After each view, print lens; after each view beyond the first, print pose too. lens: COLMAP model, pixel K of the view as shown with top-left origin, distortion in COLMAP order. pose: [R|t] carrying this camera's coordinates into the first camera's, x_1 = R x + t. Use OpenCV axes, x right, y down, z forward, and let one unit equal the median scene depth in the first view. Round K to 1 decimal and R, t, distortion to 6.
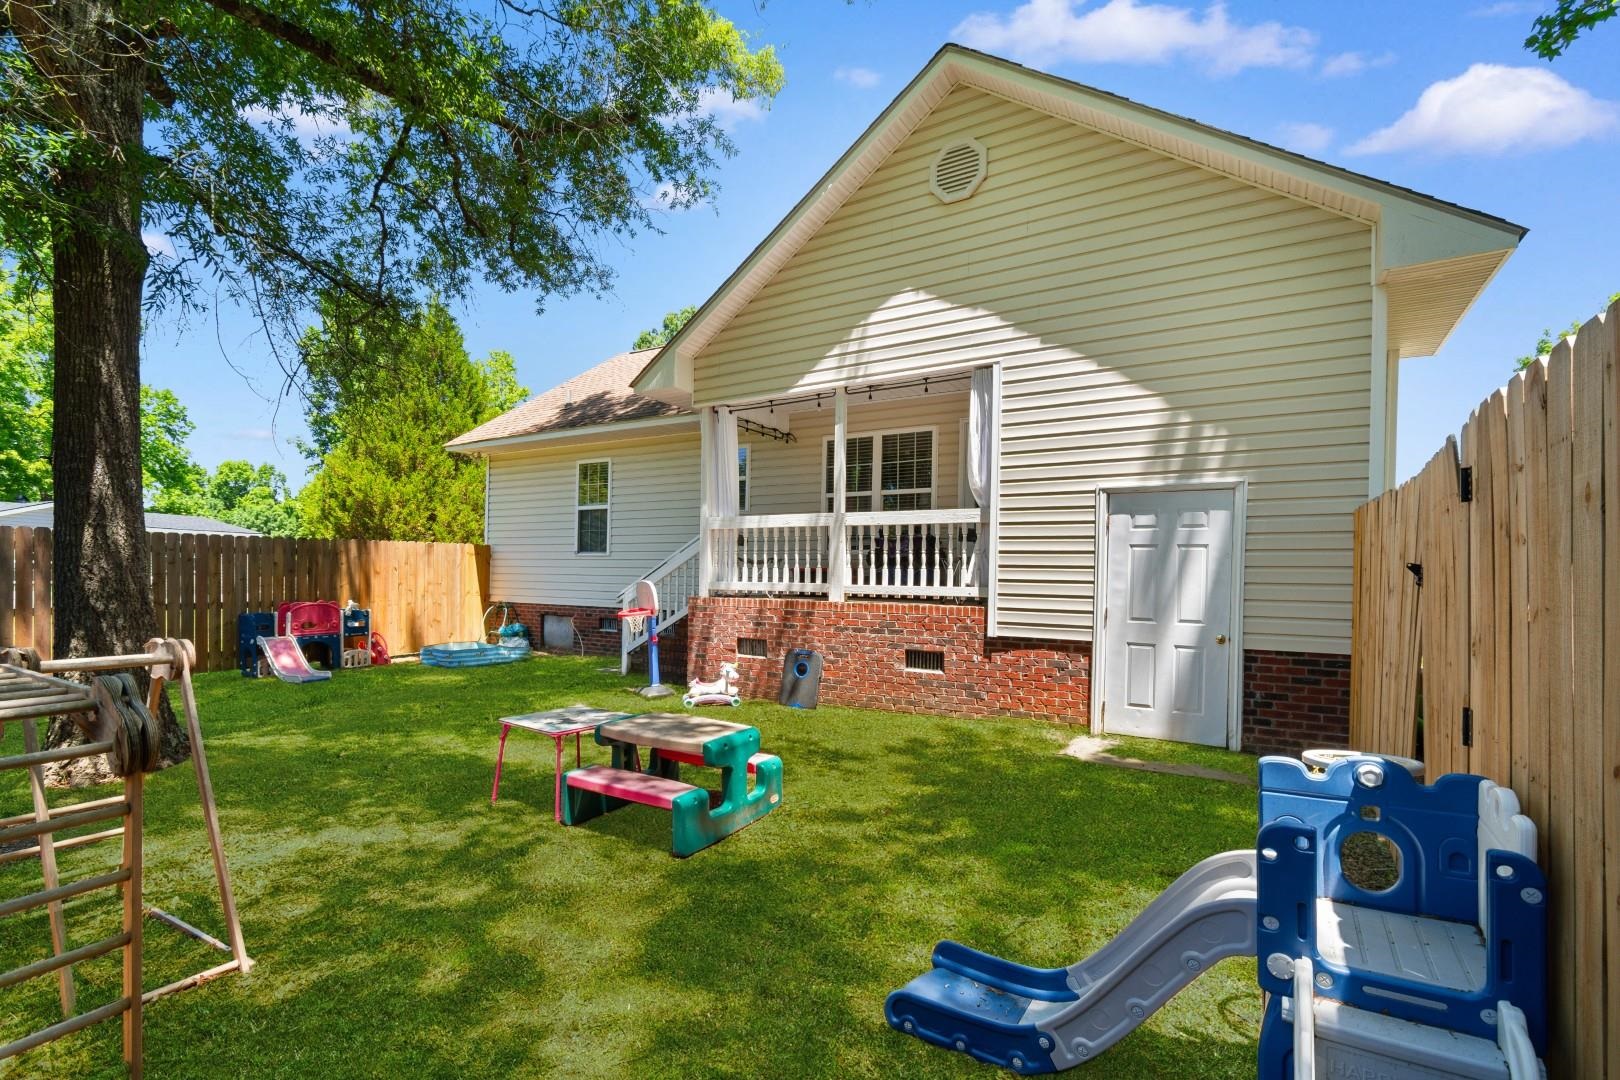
lens RADIAL K [[717.3, 0, 825.6], [0, 717.3, 570.8], [0, 0, 1]] dist [0.002431, 0.000123]
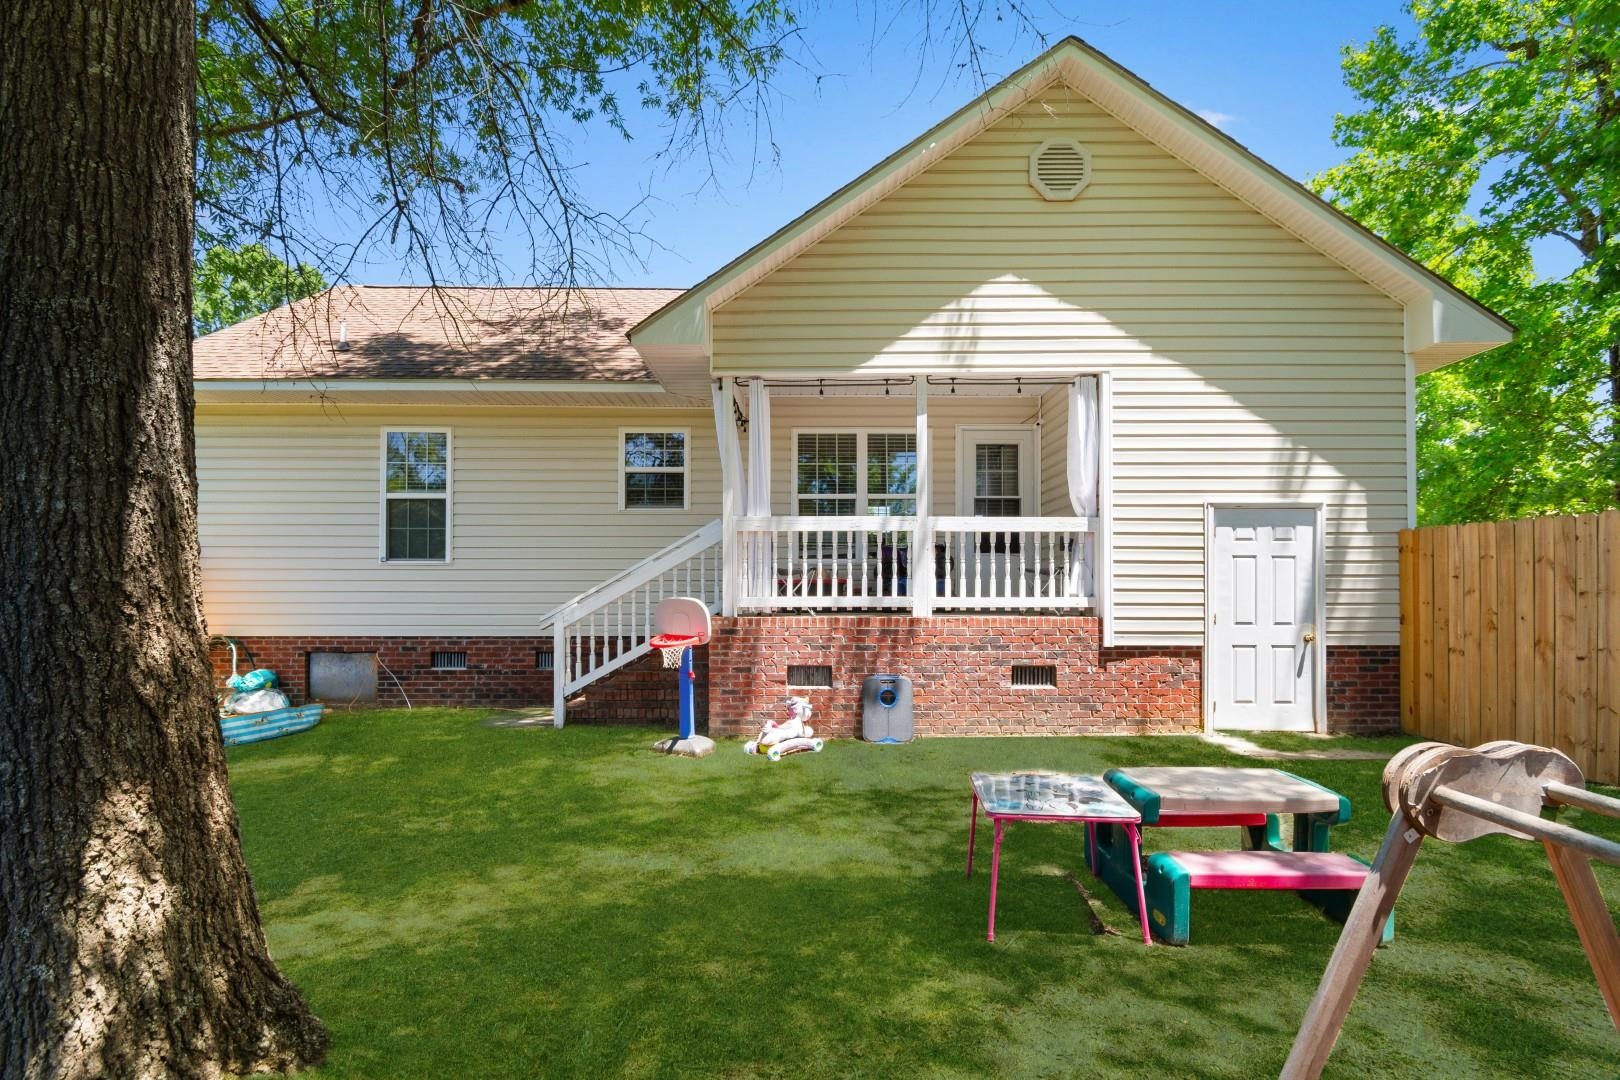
lens RADIAL K [[717.3, 0, 813.6], [0, 717.3, 574.2], [0, 0, 1]] dist [0.002431, 0.000123]
pose [[0.861605, -0.003749, 0.507566, -0.579655], [0.008477, 0.999940, -0.007004, -0.004689], [-0.507509, 0.010337, 0.861585, 0.325607]]
